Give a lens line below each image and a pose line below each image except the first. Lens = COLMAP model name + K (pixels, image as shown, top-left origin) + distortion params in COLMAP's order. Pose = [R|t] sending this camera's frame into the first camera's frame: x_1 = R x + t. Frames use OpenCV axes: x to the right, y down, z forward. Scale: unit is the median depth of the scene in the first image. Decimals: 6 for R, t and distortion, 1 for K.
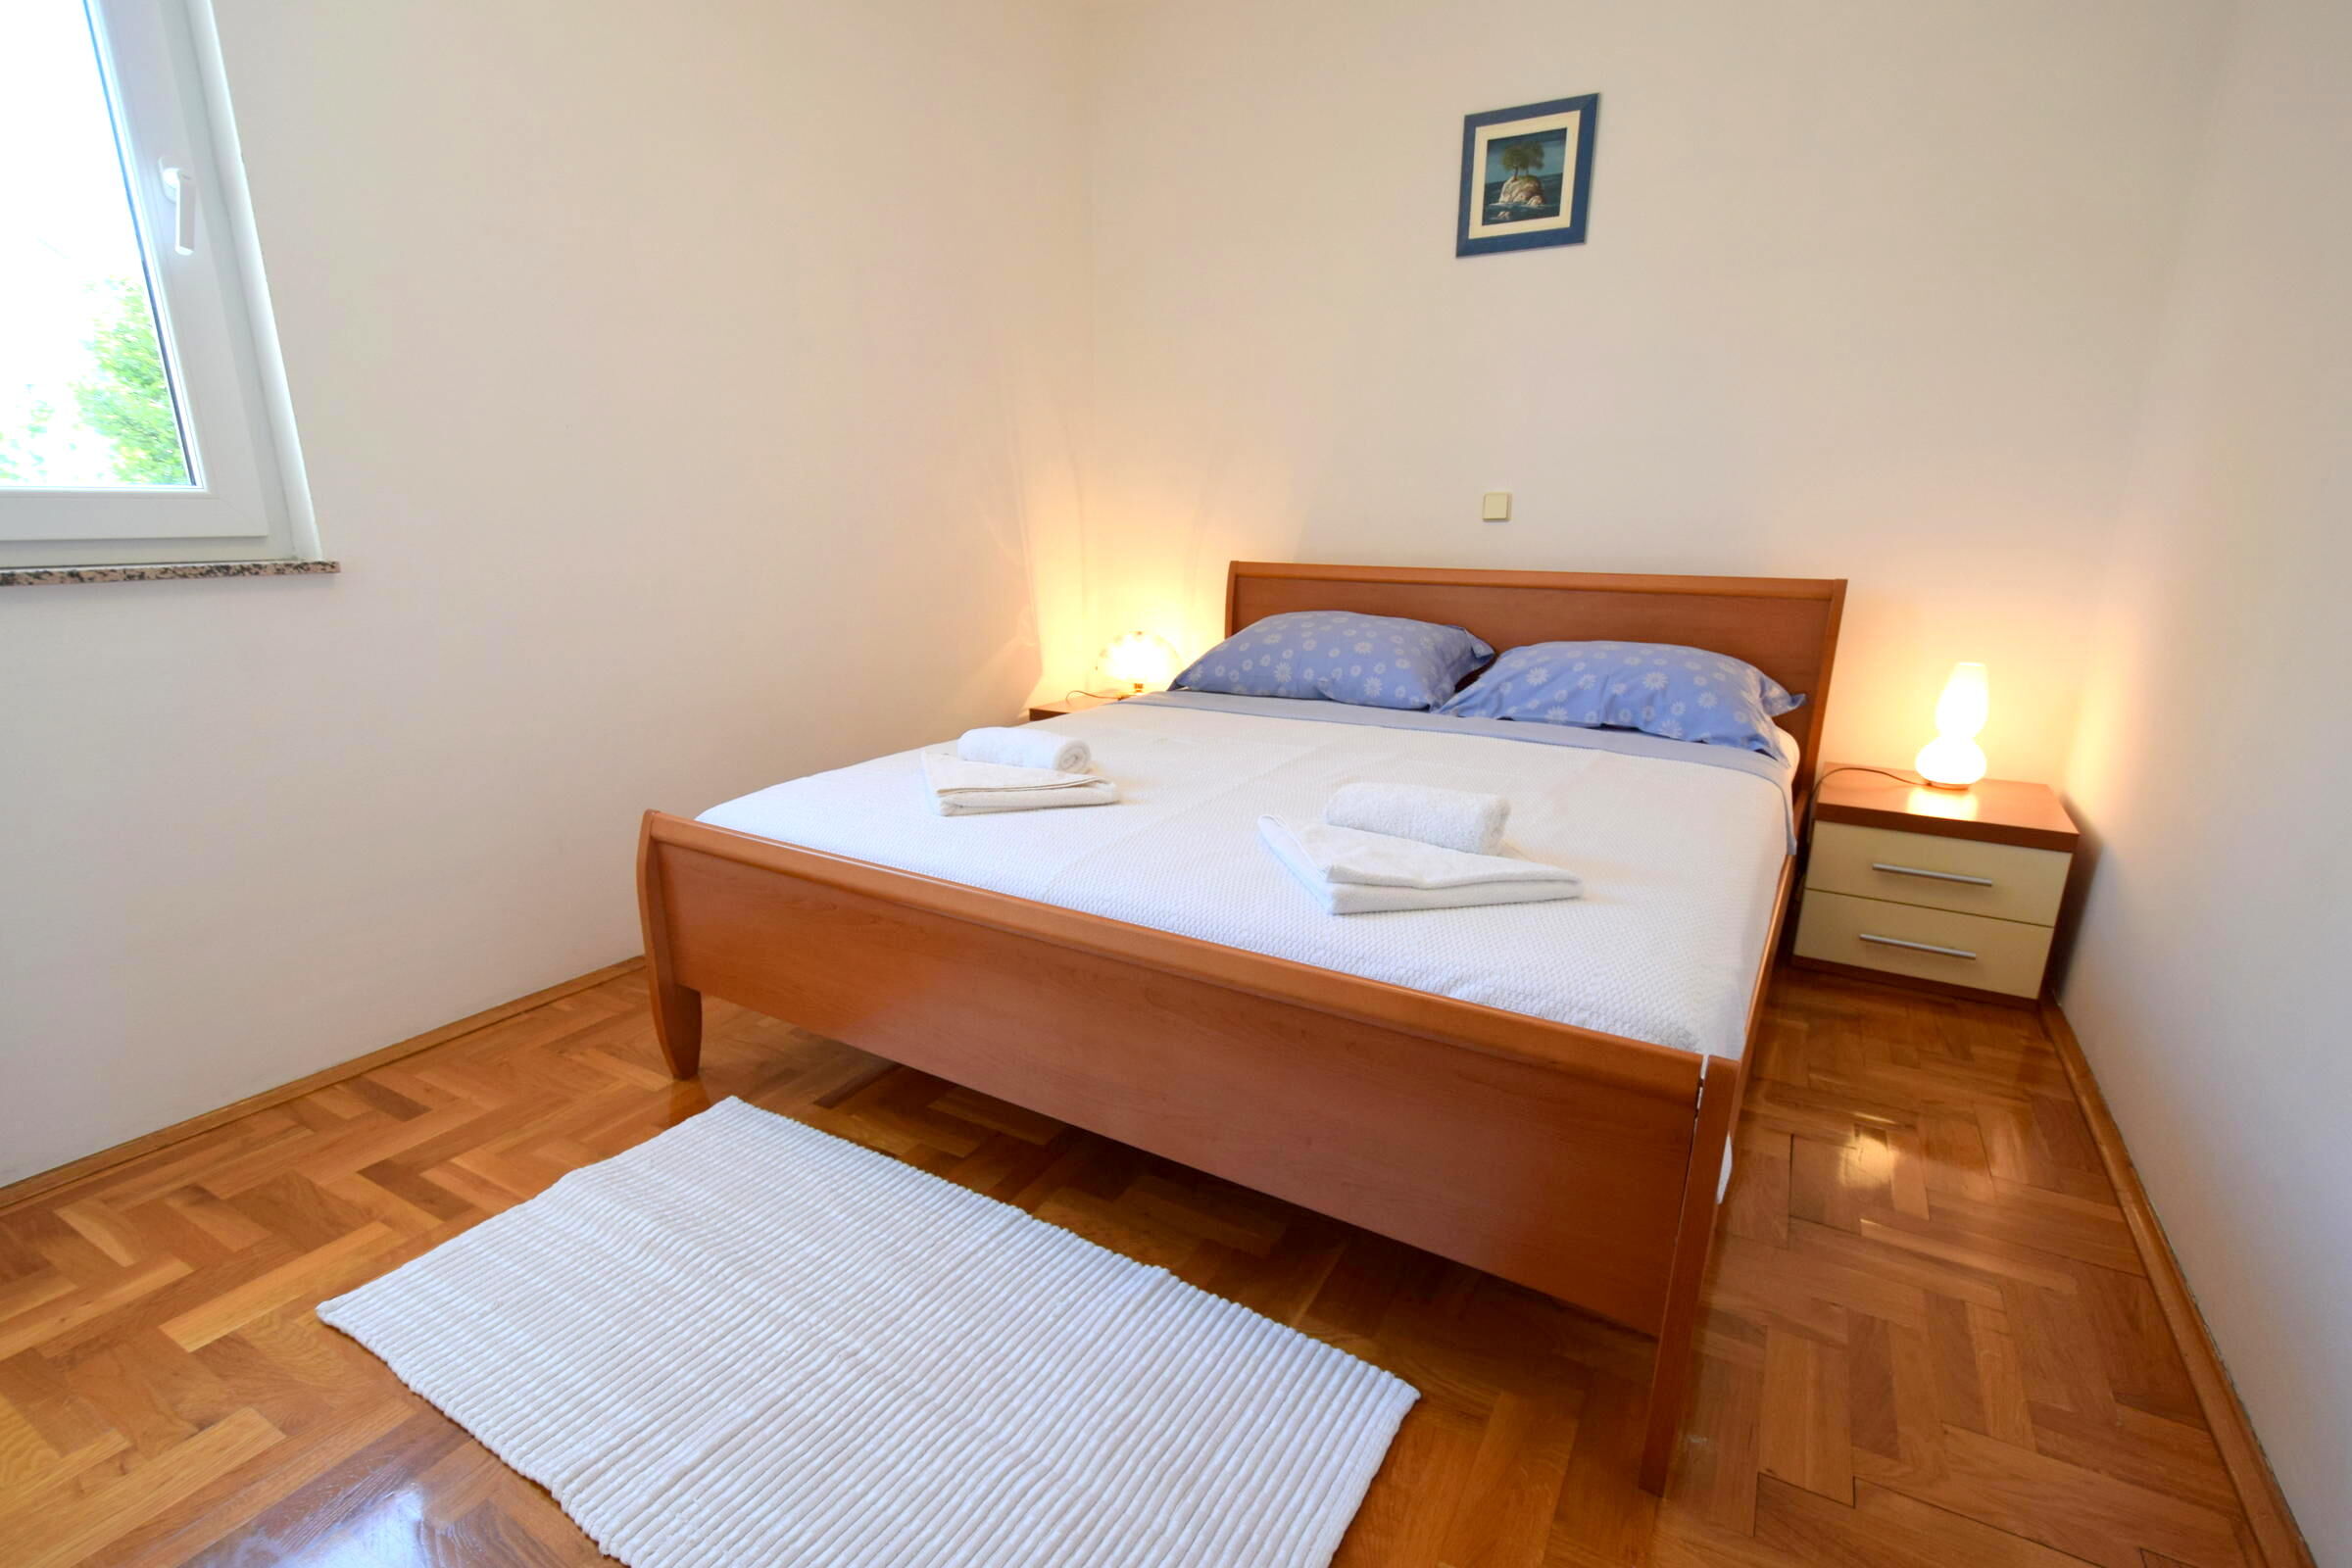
lens RADIAL K [[1035.3, 0, 1182.9], [0, 1035.3, 812.5], [0, 0, 1]] dist [0.000829, -0.006751]
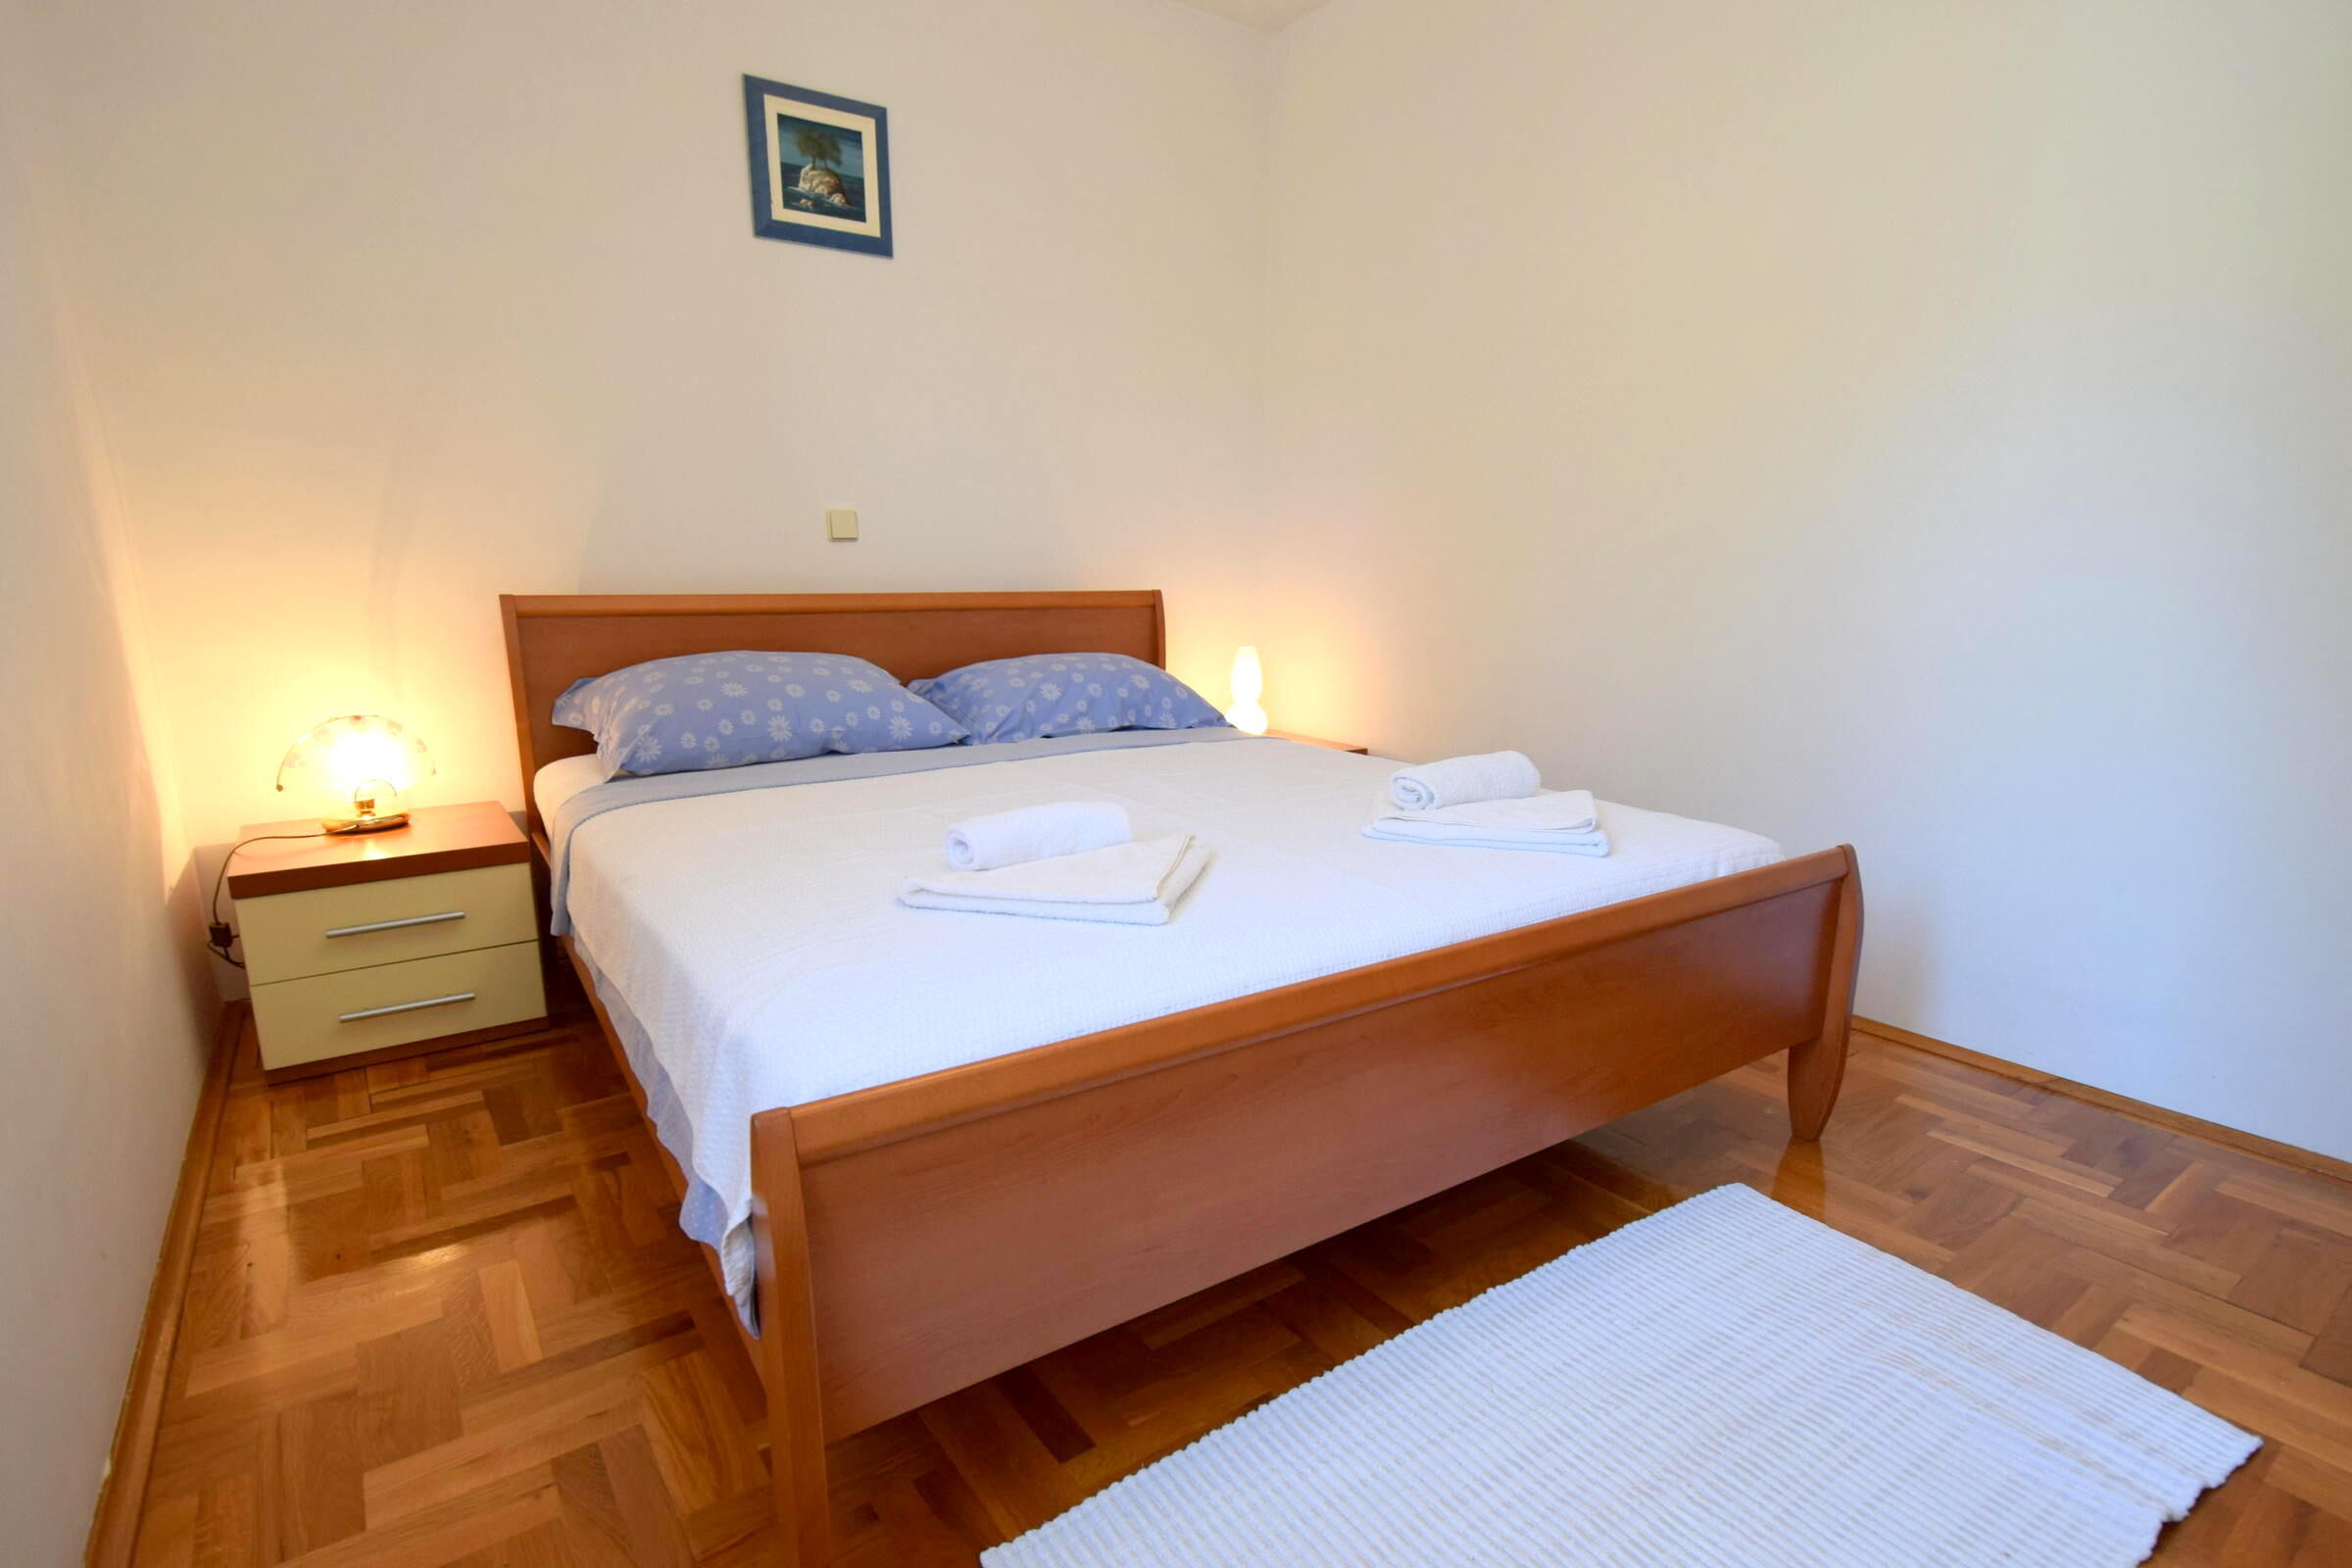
lens RADIAL K [[1119.3, 0, 1170.1], [0, 1119.3, 817.1], [0, 0, 1]] dist [0.001966, -0.009278]
pose [[0.449556, -0.200802, 0.870390, -0.513056], [0.243104, 0.965129, 0.097096, -0.081847], [-0.859535, 0.167945, 0.482695, 0.355659]]
